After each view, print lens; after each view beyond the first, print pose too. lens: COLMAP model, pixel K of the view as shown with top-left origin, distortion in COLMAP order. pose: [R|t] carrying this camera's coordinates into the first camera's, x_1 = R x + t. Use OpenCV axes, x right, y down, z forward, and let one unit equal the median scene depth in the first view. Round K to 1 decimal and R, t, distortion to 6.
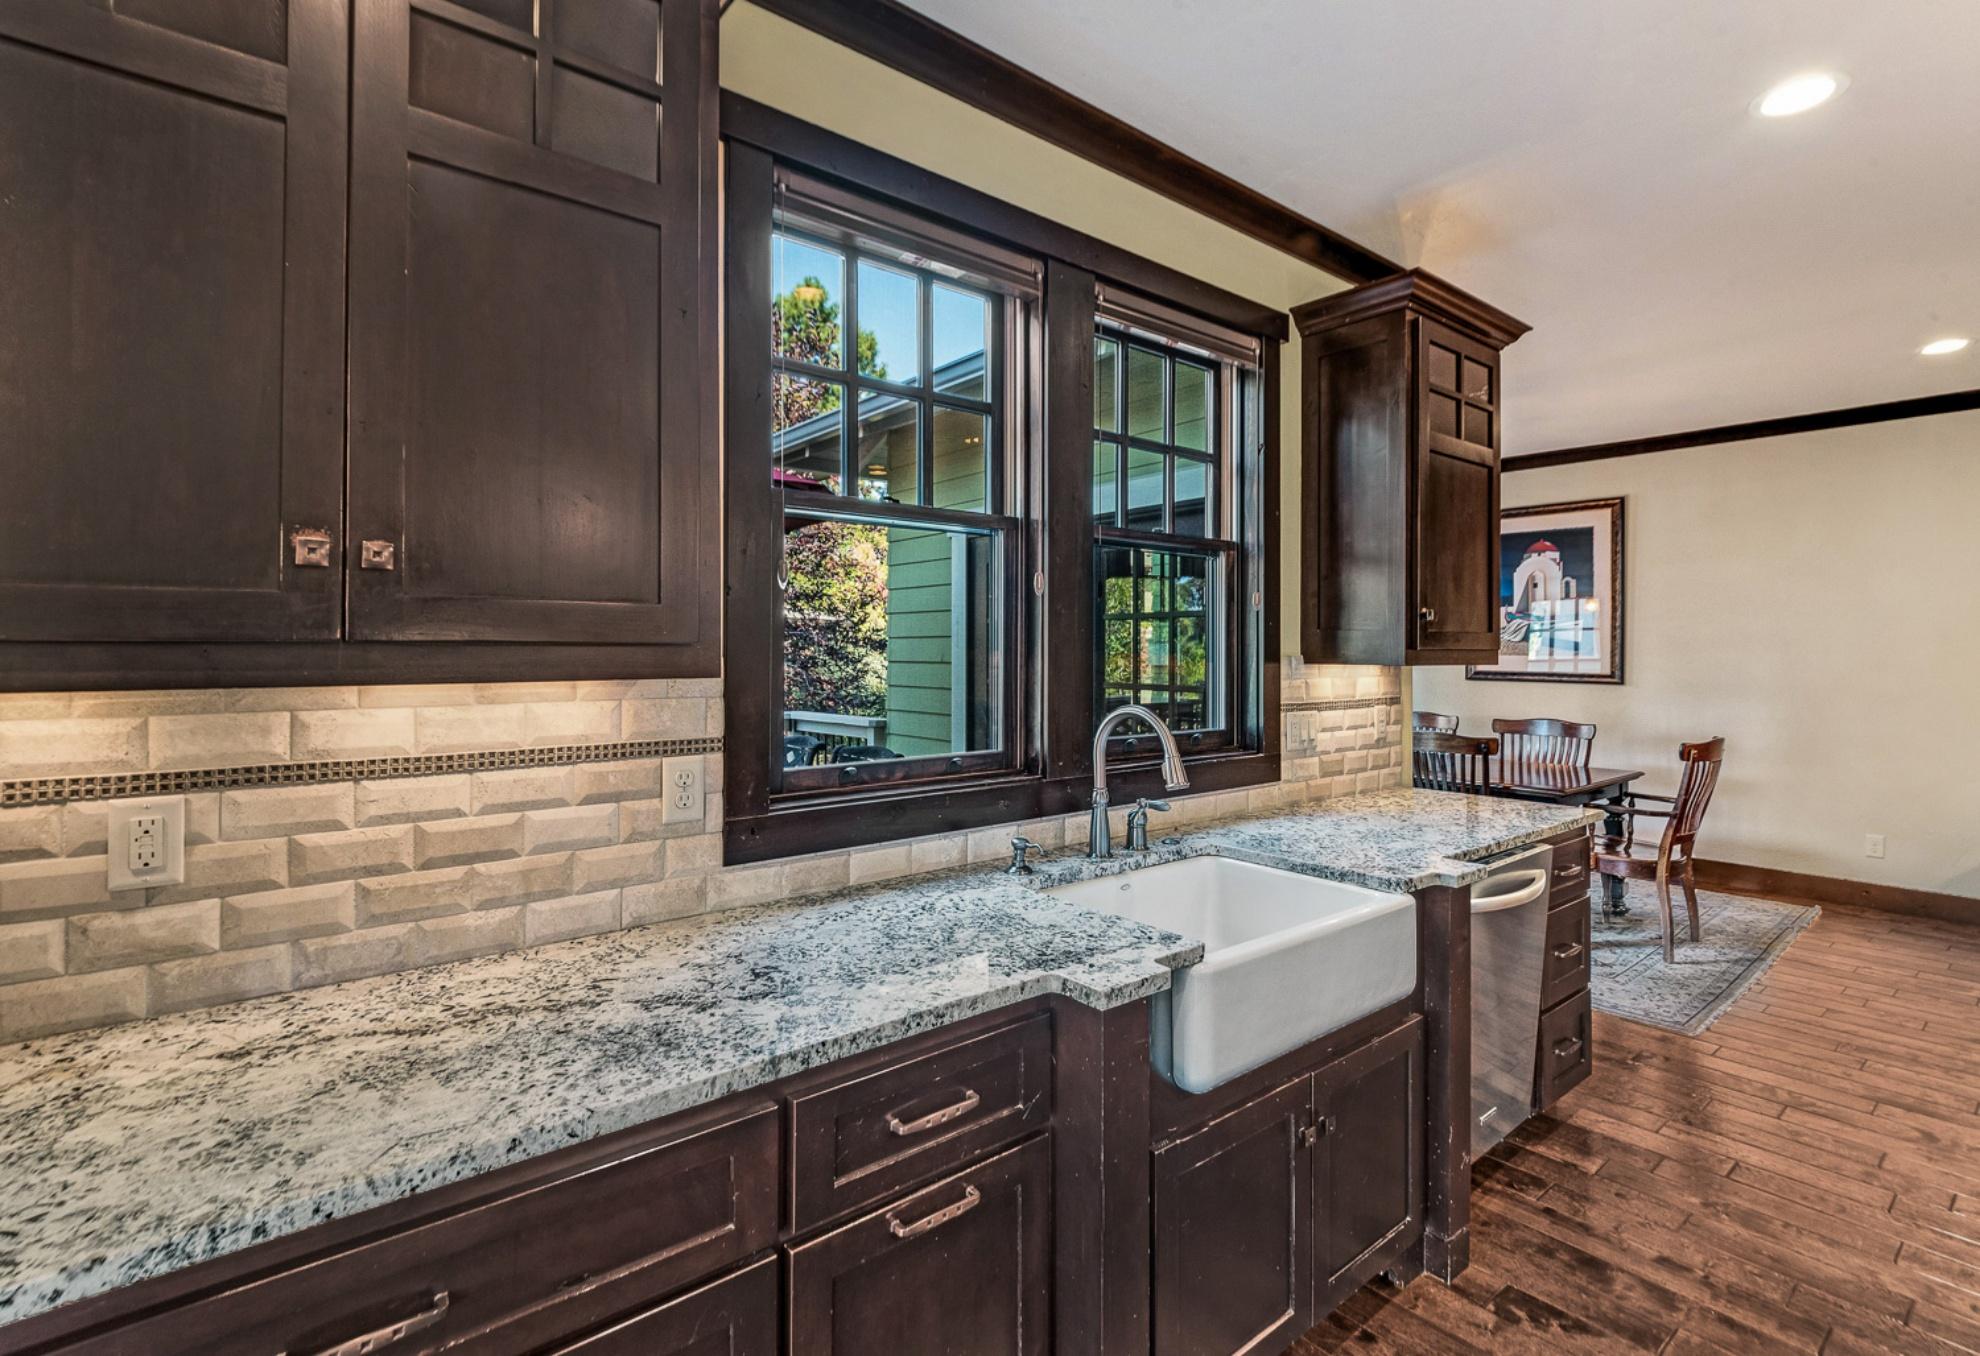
lens RADIAL K [[916.3, 0, 1017.8], [0, 916.3, 677.8], [0, 0, 1]] dist [0.040637, -0.031791]
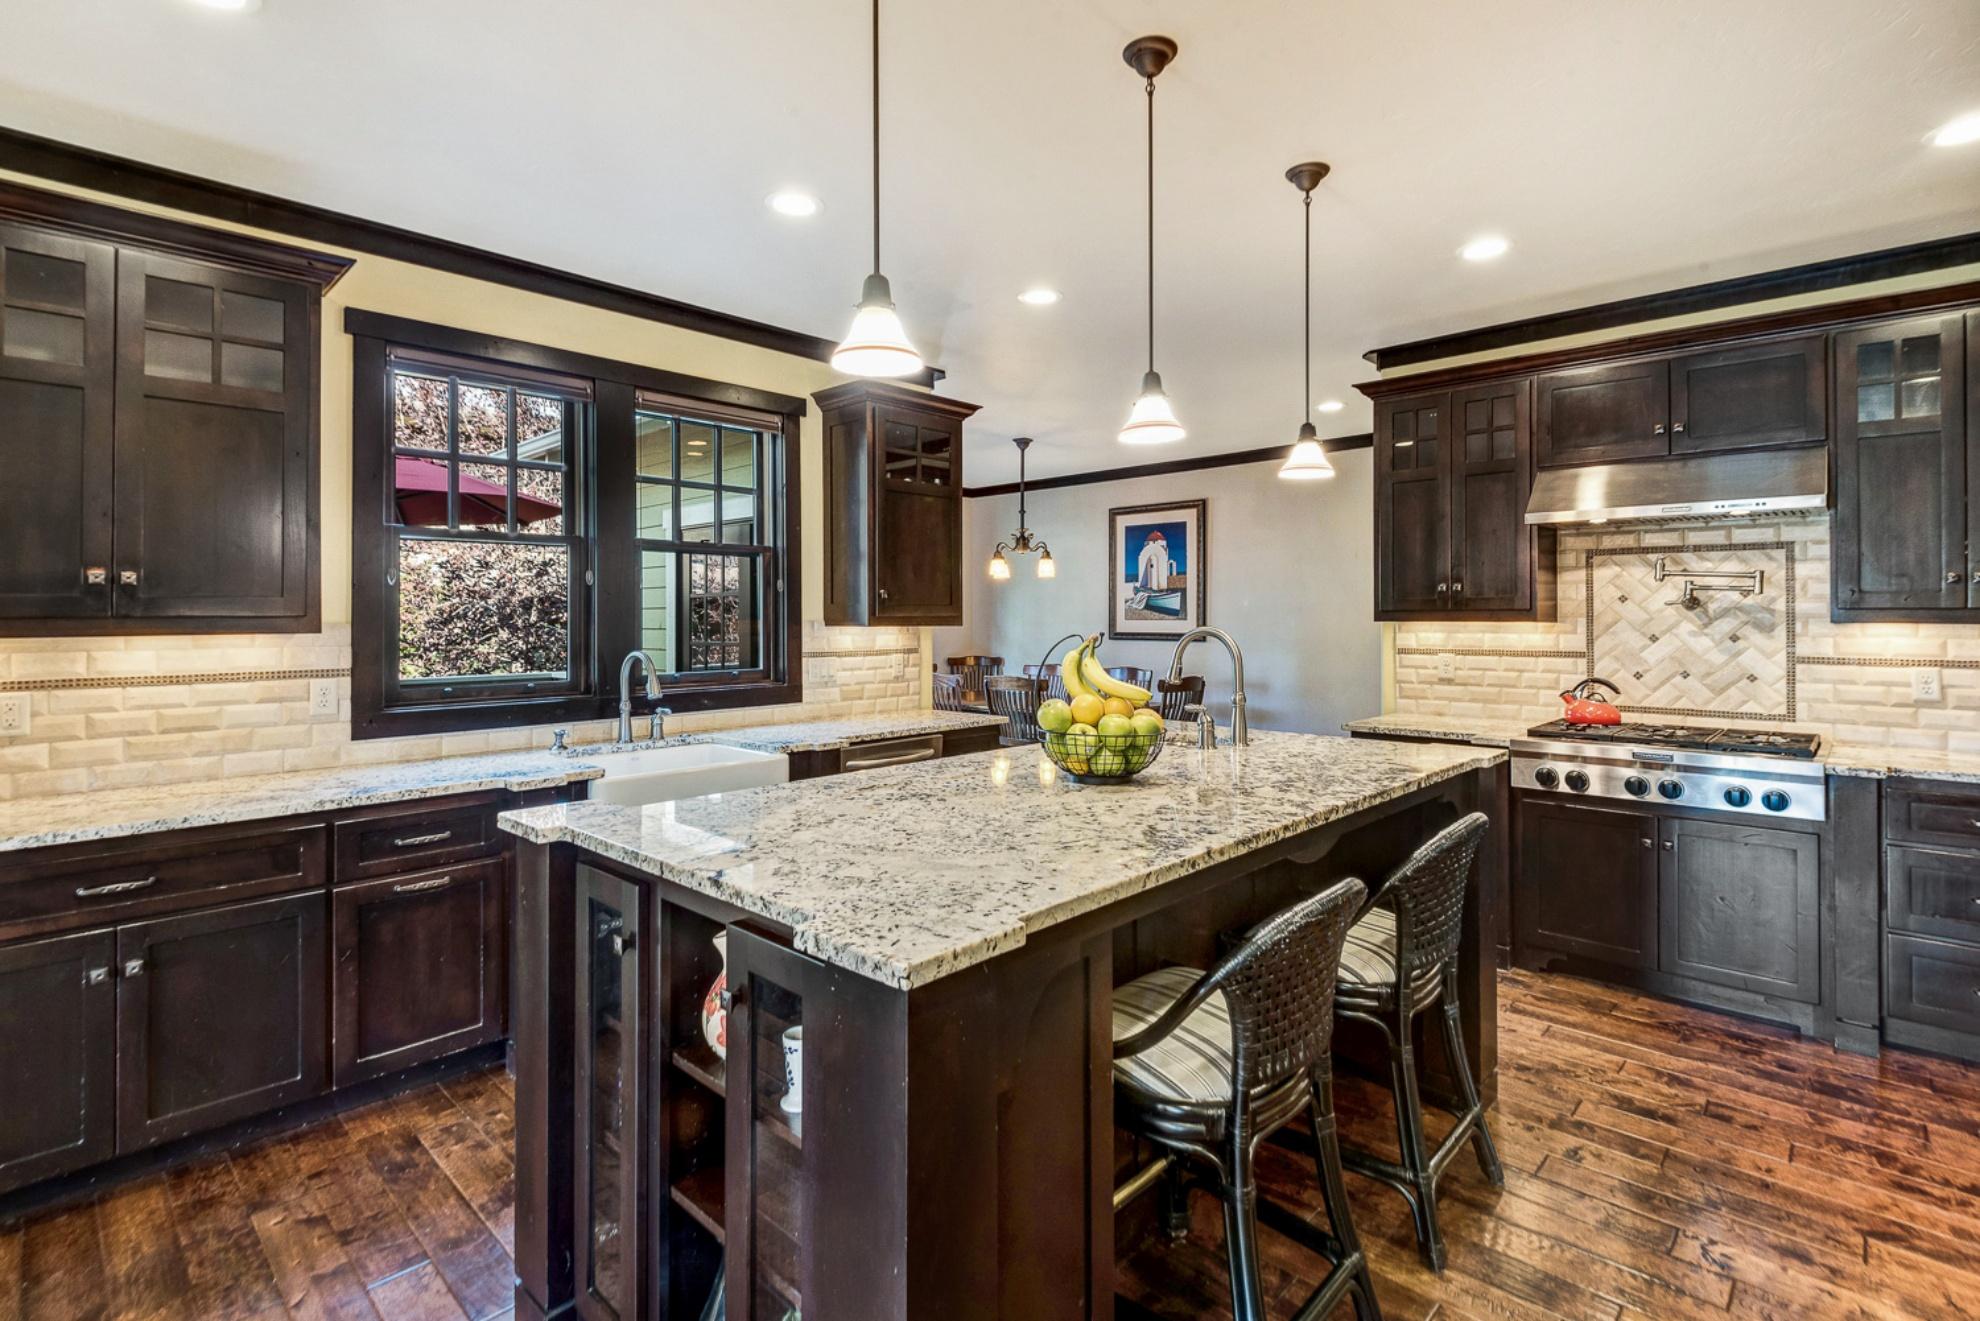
lens RADIAL K [[911.9, 0, 988.8], [0, 911.9, 636.5], [0, 0, 1]] dist [0.021175, -0.013207]
pose [[0.994200, -0.007522, 0.107279, 0.848743], [0.008420, 0.999933, -0.007925, 0.032187], [-0.107212, 0.008782, 0.994197, -1.068114]]
